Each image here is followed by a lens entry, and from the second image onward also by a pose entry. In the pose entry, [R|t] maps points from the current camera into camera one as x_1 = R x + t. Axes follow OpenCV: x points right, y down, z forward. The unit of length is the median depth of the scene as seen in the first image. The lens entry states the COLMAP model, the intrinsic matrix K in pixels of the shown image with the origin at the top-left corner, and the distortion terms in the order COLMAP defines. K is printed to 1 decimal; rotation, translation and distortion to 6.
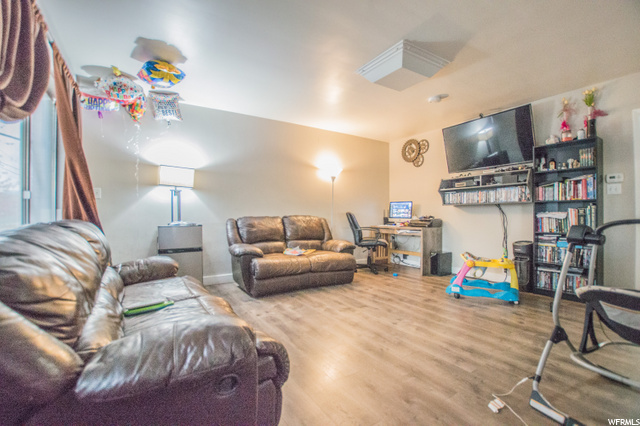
lens RADIAL K [[284.9, 0, 322.3], [0, 284.9, 212.8], [0, 0, 1]] dist [-0.034300, 0.005032]
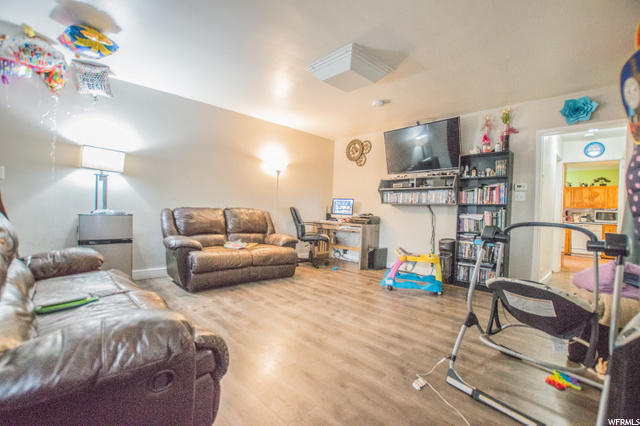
lens RADIAL K [[284.9, 0, 322.8], [0, 284.9, 212.2], [0, 0, 1]] dist [-0.034300, 0.005032]
pose [[0.979181, 0.036721, 0.199642, -0.004337], [-0.040106, 0.999112, 0.012937, 0.000212], [-0.198989, -0.020675, 0.979784, -0.012821]]
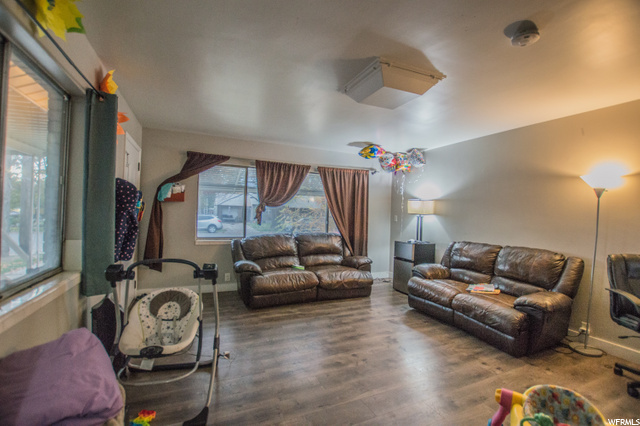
lens RADIAL K [[284.9, 0, 318.7], [0, 284.9, 214.7], [0, 0, 1]] dist [-0.034300, 0.005032]
pose [[-0.140114, 0.008001, -0.990103, 1.088235], [-0.031712, 0.999418, 0.012565, -0.105706], [0.989627, 0.033159, -0.139779, 0.849444]]
